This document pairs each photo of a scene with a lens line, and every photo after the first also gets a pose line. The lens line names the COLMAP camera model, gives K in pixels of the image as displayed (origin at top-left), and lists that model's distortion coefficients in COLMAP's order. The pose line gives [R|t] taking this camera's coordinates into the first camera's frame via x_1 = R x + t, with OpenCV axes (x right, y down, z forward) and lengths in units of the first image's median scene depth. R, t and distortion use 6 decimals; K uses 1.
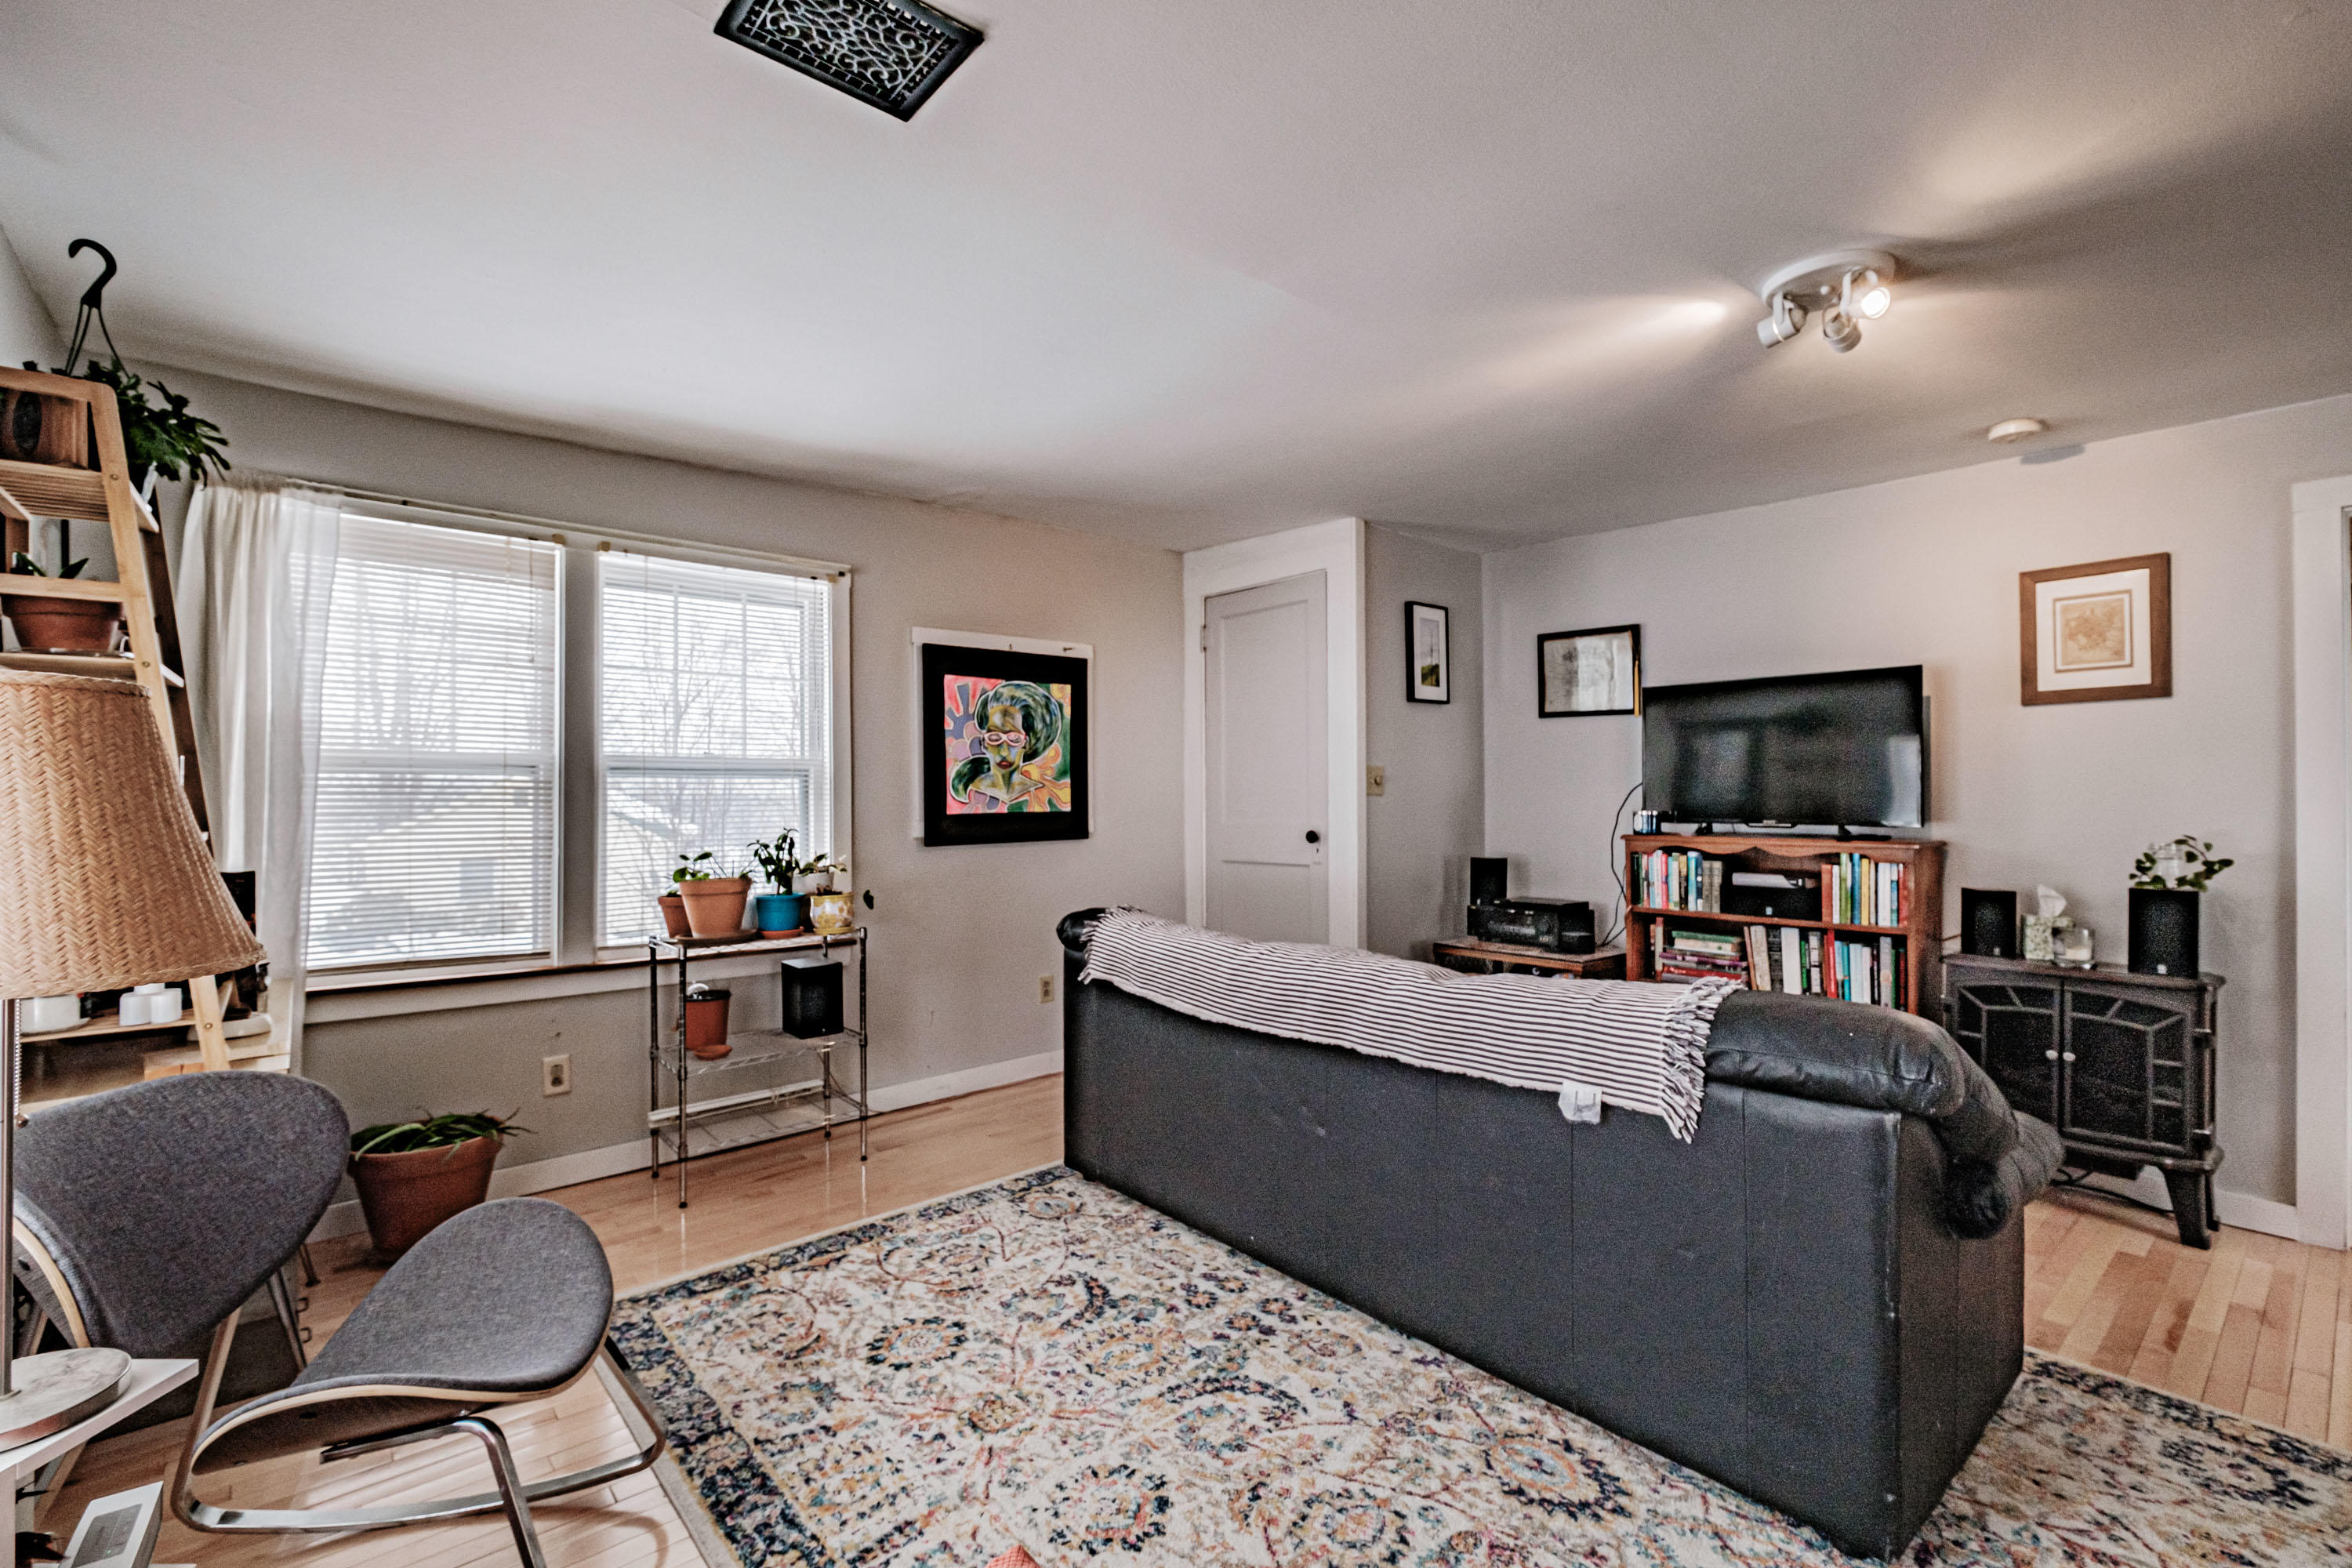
lens RADIAL K [[1031.5, 0, 1185.4], [0, 1031.5, 797.0], [0, 0, 1]] dist [-0.001463, -0.000479]
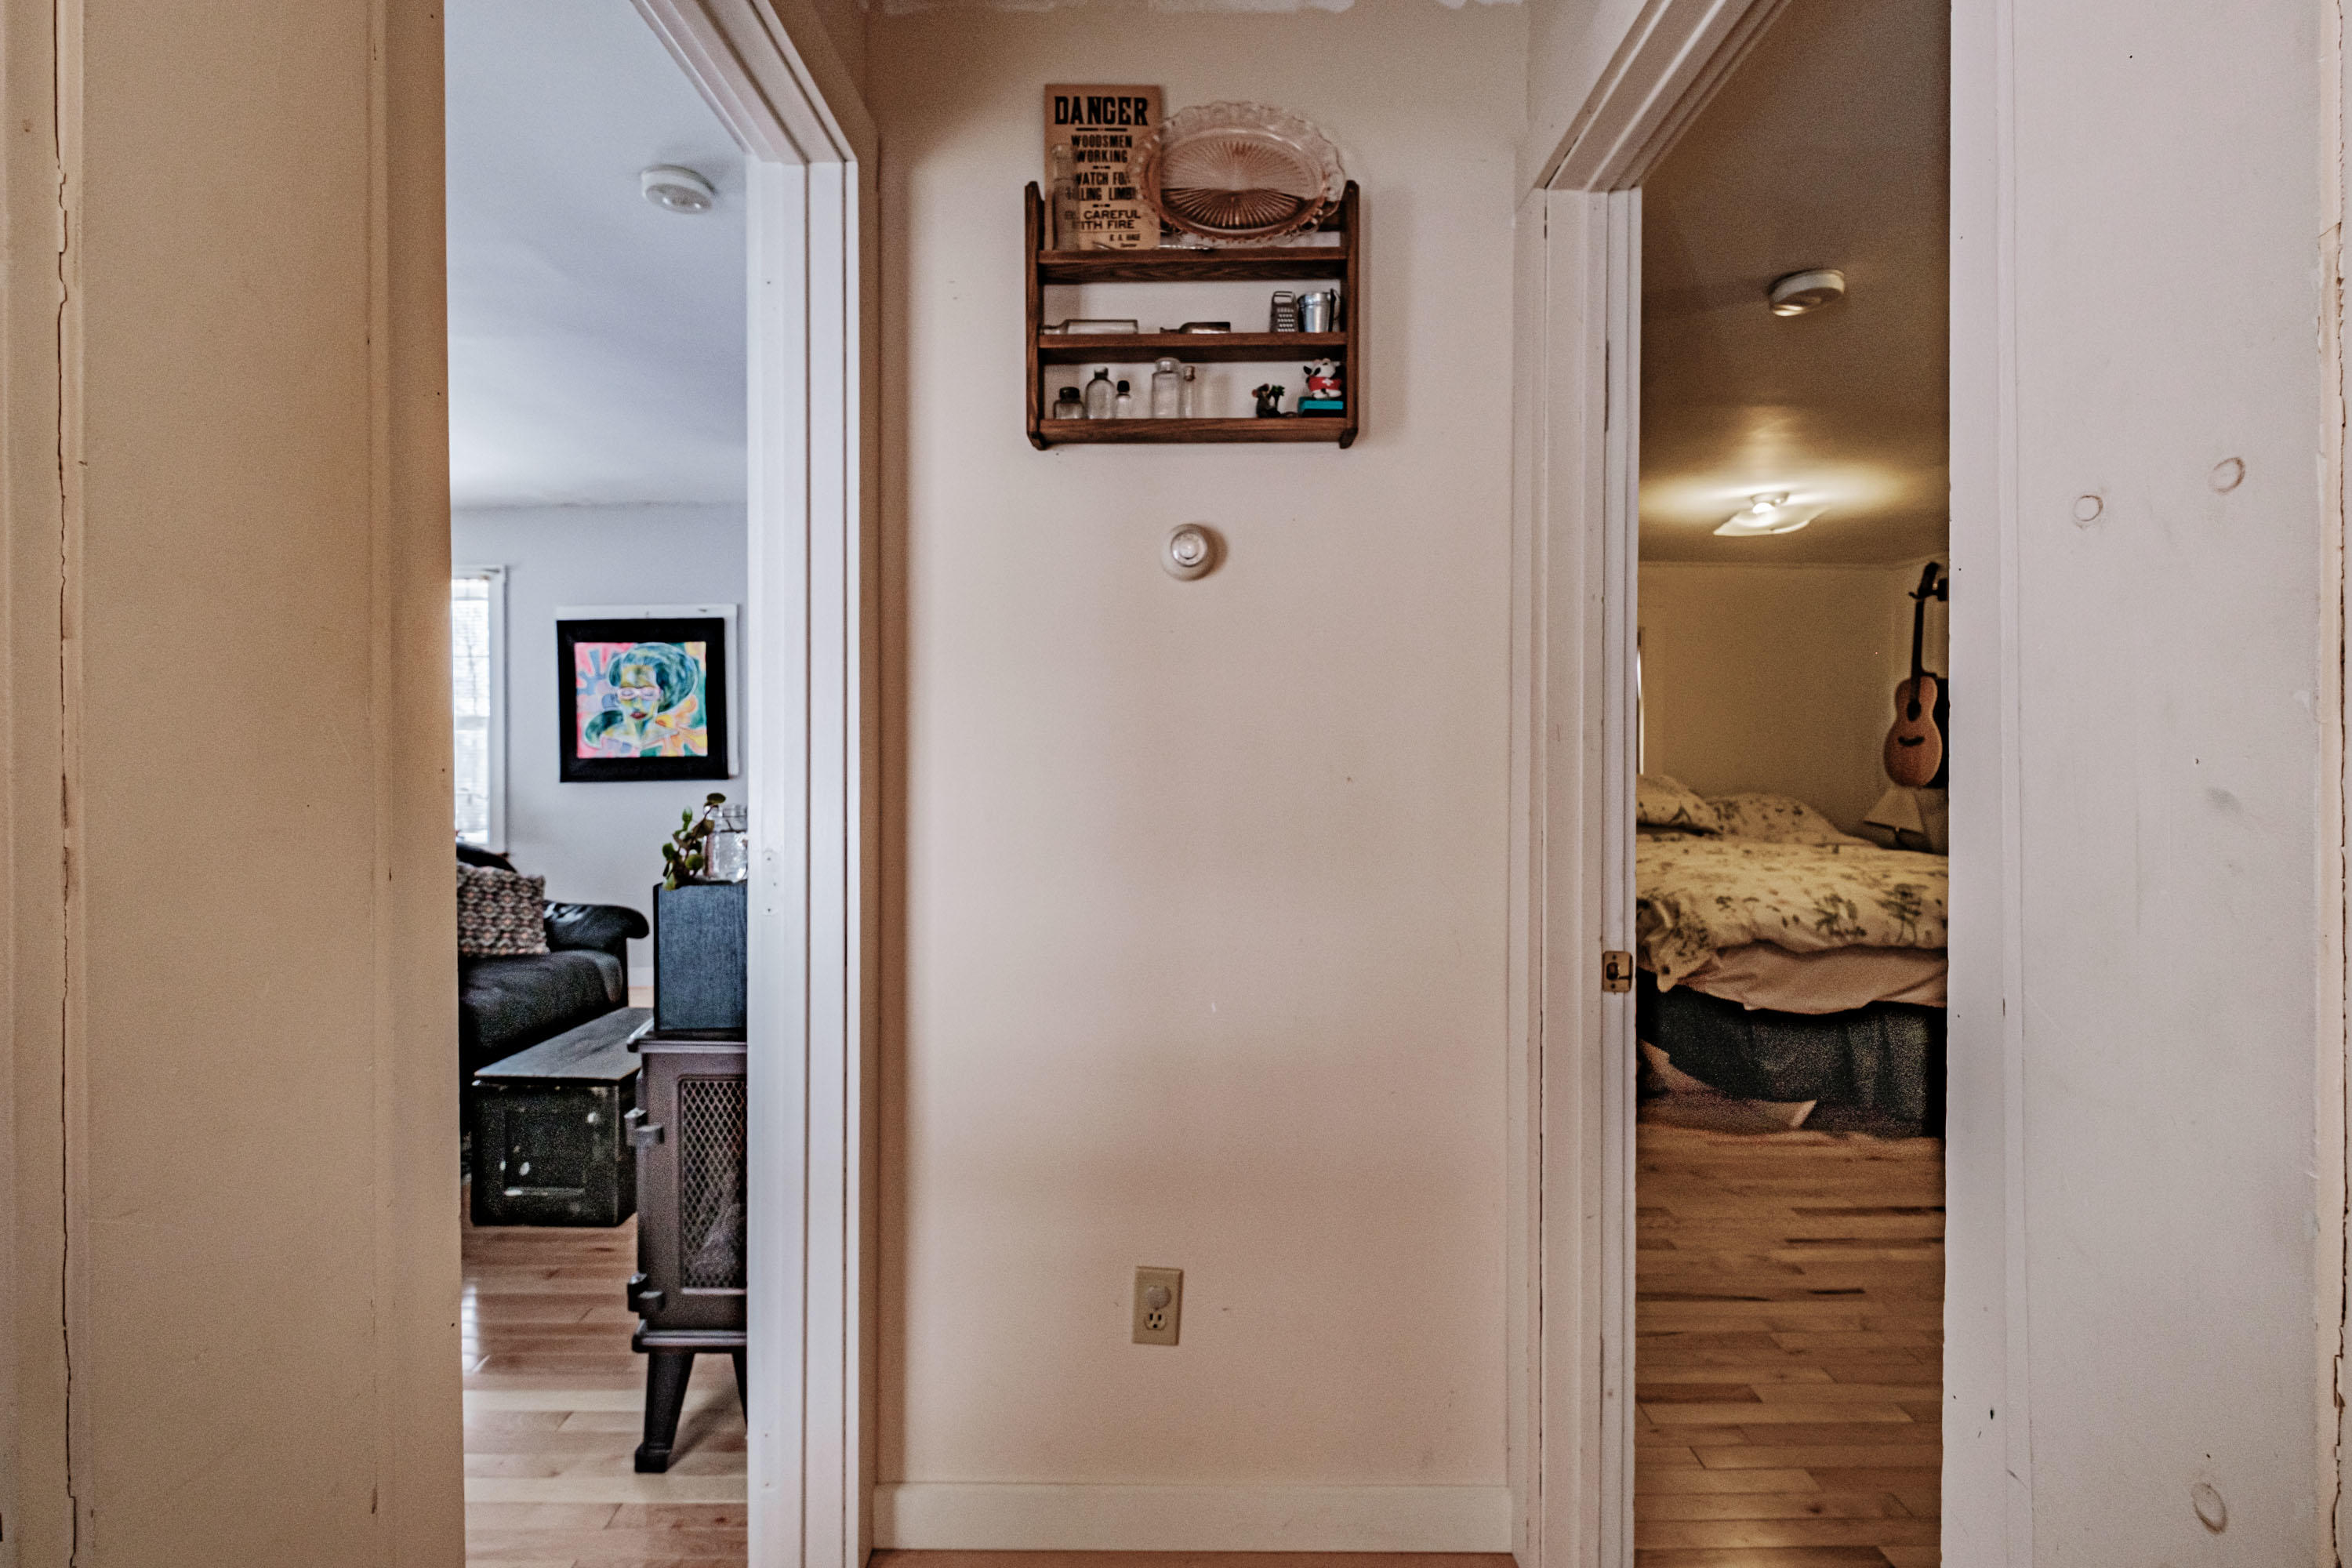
lens RADIAL K [[1043.9, 0, 1189.4], [0, 1043.9, 758.9], [0, 0, 1]] dist [0.012203, -0.006857]
pose [[0.764893, 0.004186, -0.644144, 1.162995], [0.002274, 0.999955, 0.009199, 0.009294], [0.644154, -0.008501, 0.764849, 0.533376]]
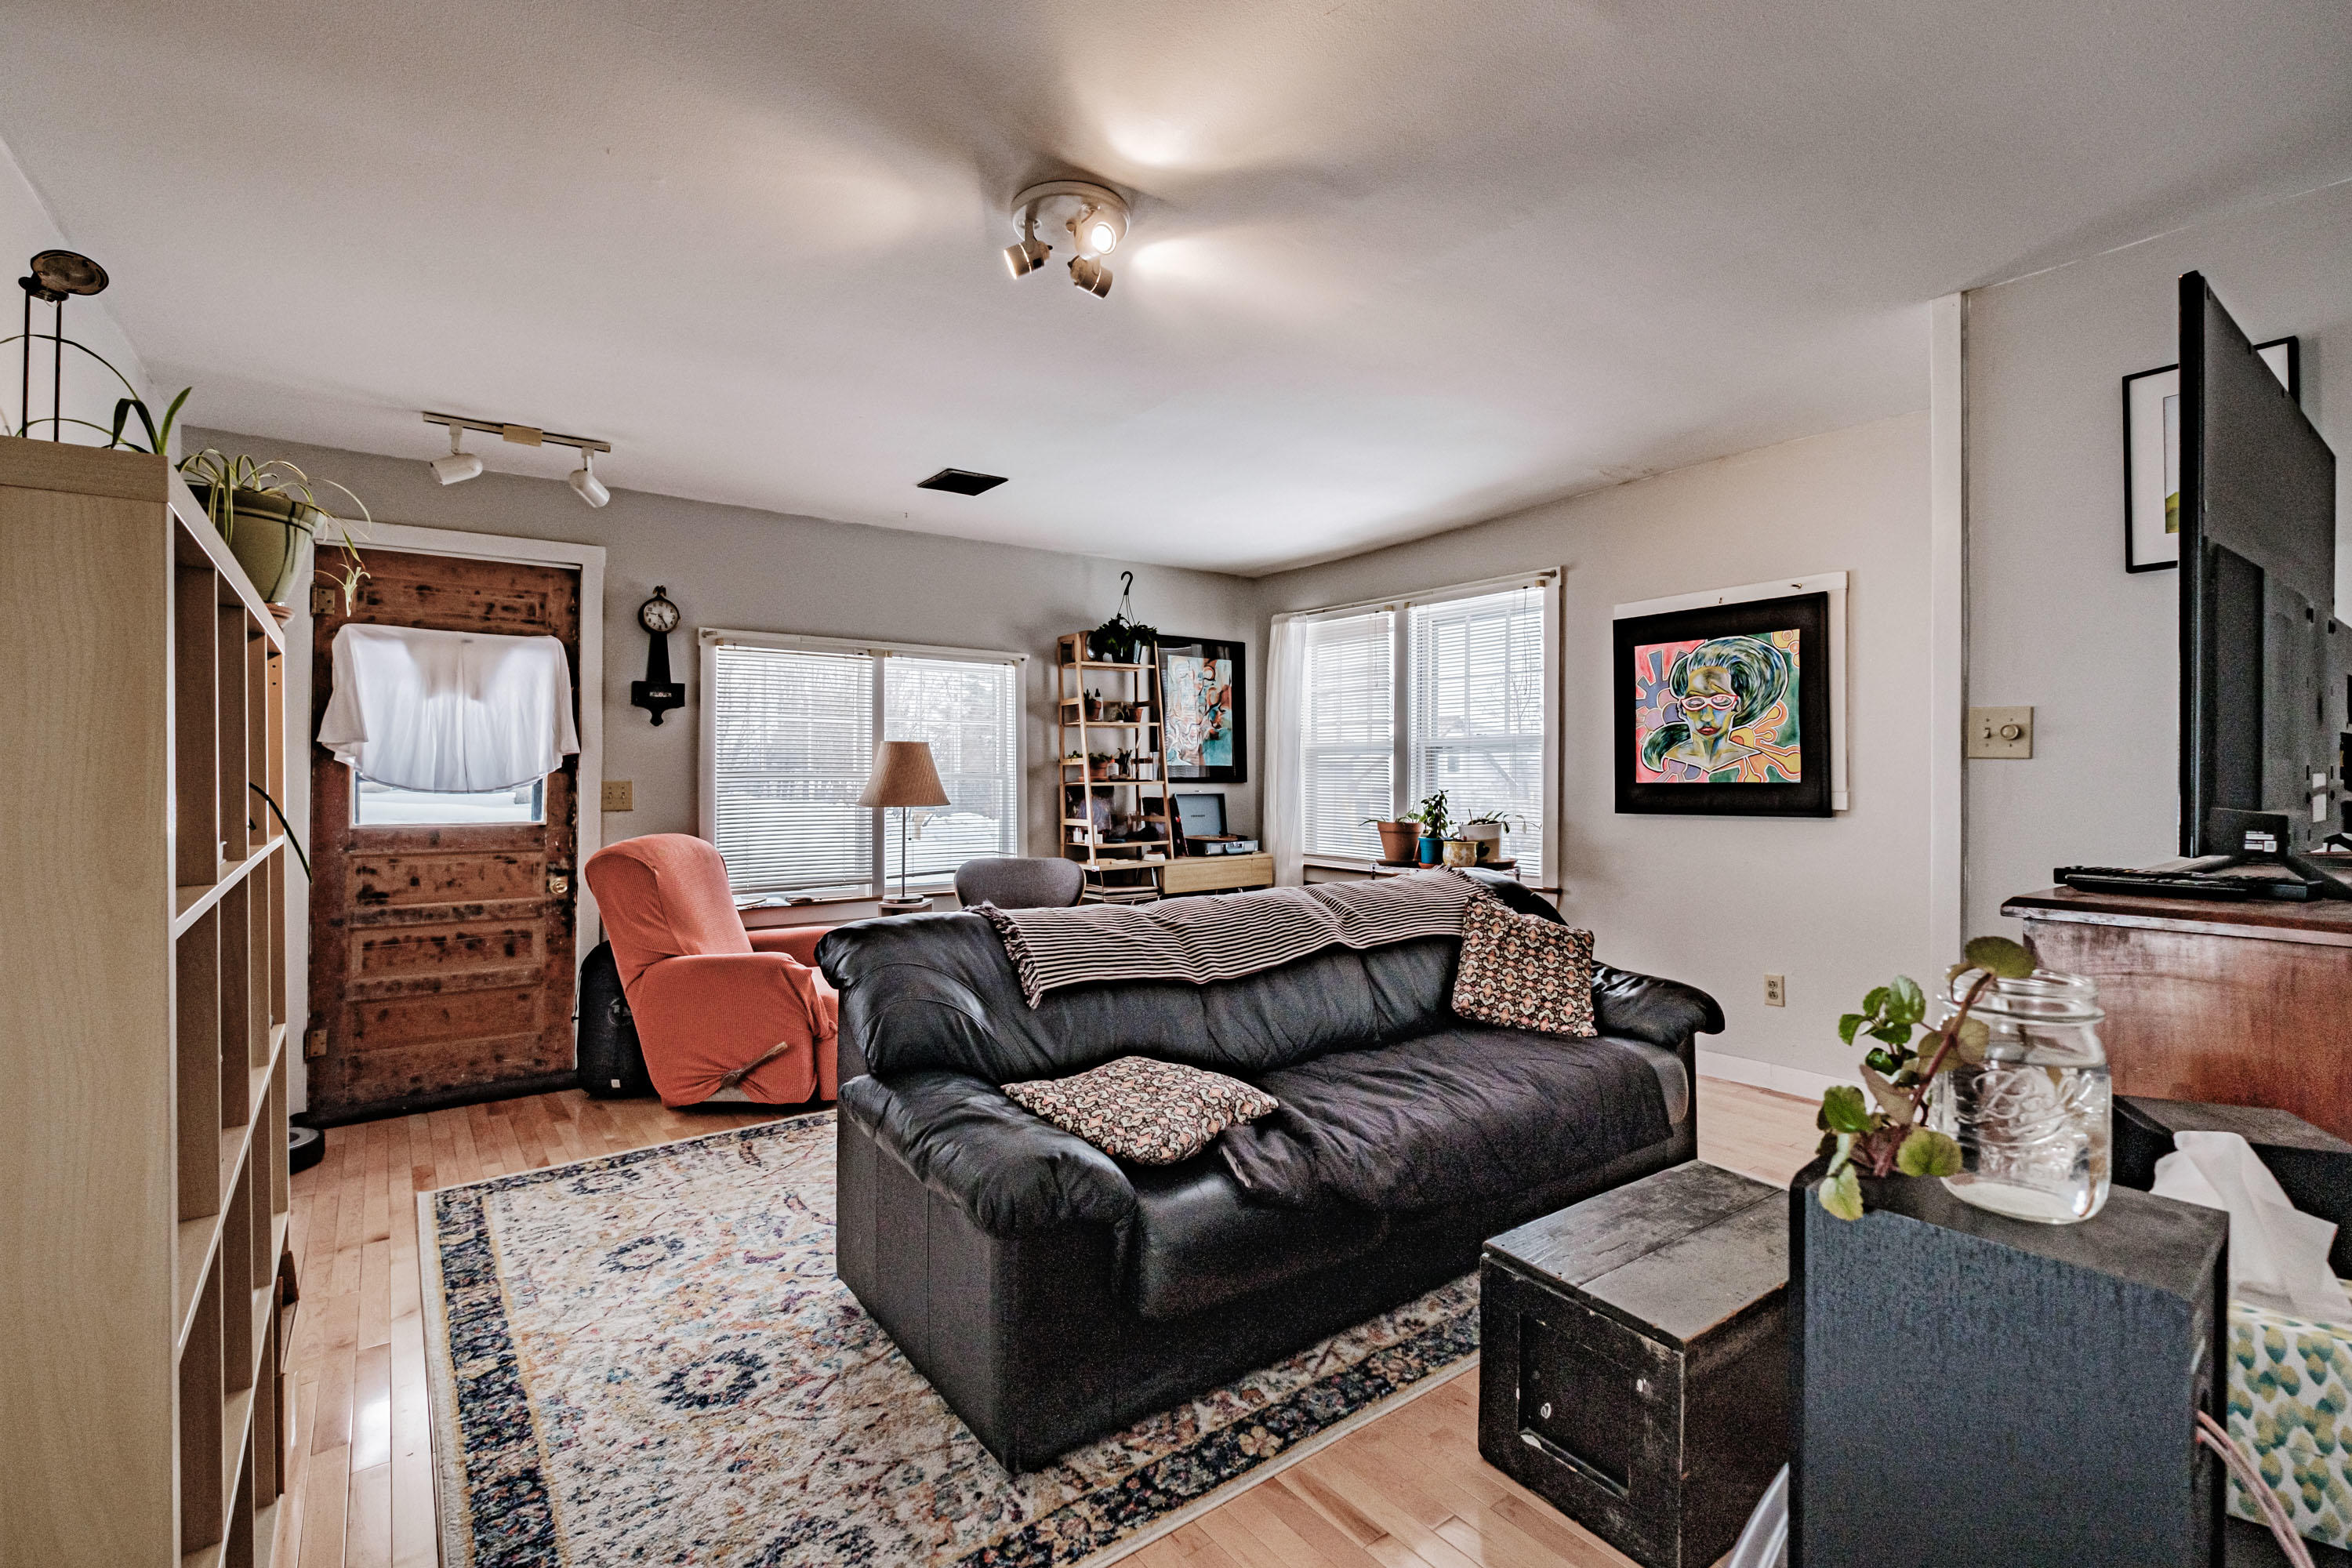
lens RADIAL K [[1057.0, 0, 1171.1], [0, 1057.0, 770.0], [0, 0, 1]] dist [0.010486, -0.006936]
pose [[-0.077544, -0.001880, -0.996987, 0.877931], [-0.000093, 0.999998, -0.001878, 0.006409], [0.996989, -0.000053, -0.077544, 0.642674]]
